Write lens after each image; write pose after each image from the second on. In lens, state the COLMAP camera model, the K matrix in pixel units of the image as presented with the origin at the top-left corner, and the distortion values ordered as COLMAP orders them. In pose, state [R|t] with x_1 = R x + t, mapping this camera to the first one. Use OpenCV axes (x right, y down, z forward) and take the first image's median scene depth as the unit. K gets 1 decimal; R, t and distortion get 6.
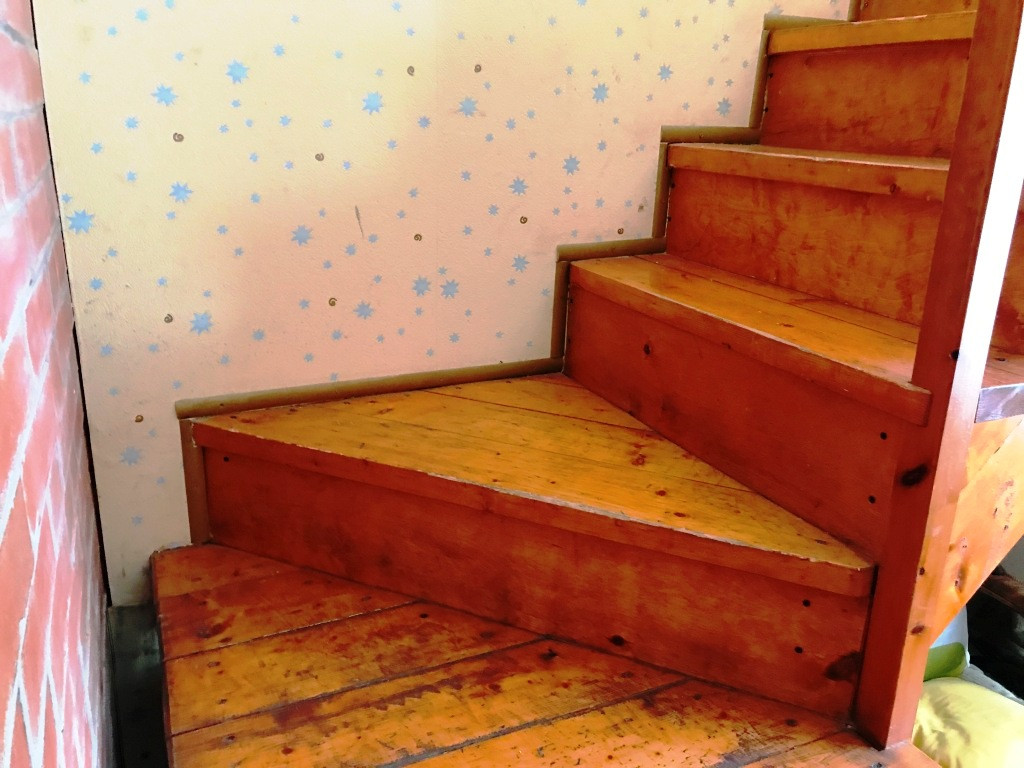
lens RADIAL K [[842.0, 0, 511.2], [0, 842.0, 381.4], [0, 0, 1]] dist [0.040752, -0.044769]
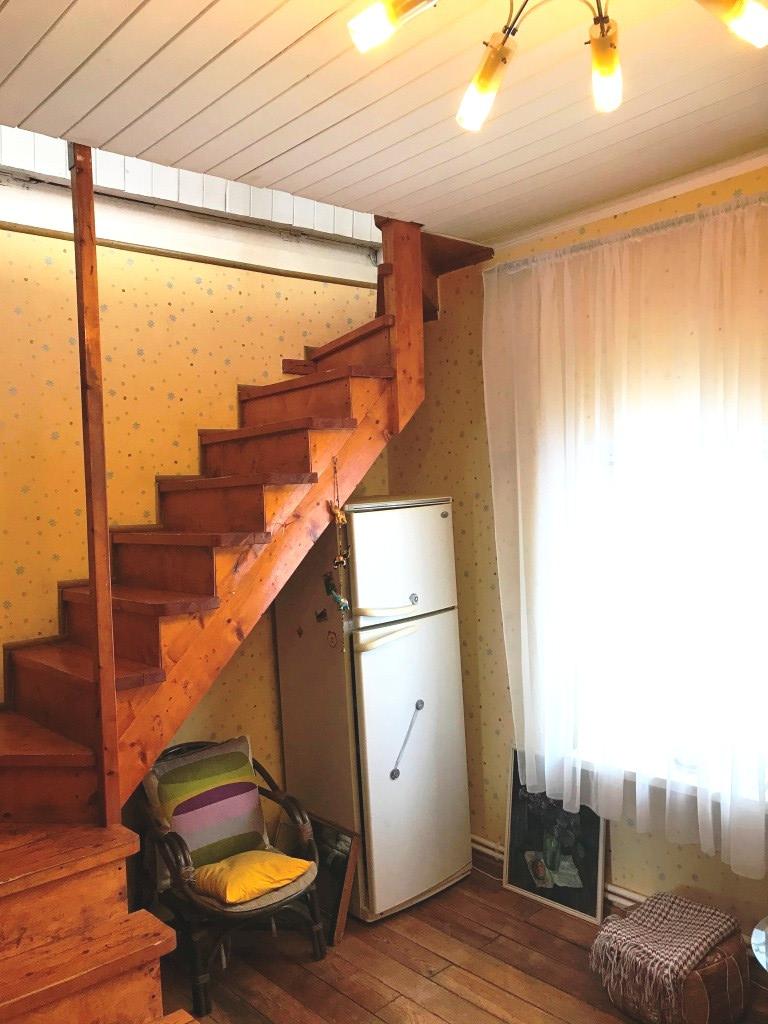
lens RADIAL K [[842.0, 0, 383.2], [0, 842.0, 514.0], [0, 0, 1]] dist [0.040752, -0.044769]
pose [[0.956428, -0.065820, 0.284452, 0.361307], [0.146307, 0.951153, -0.271848, 0.222368], [-0.252664, 0.301621, 0.919340, -1.160148]]
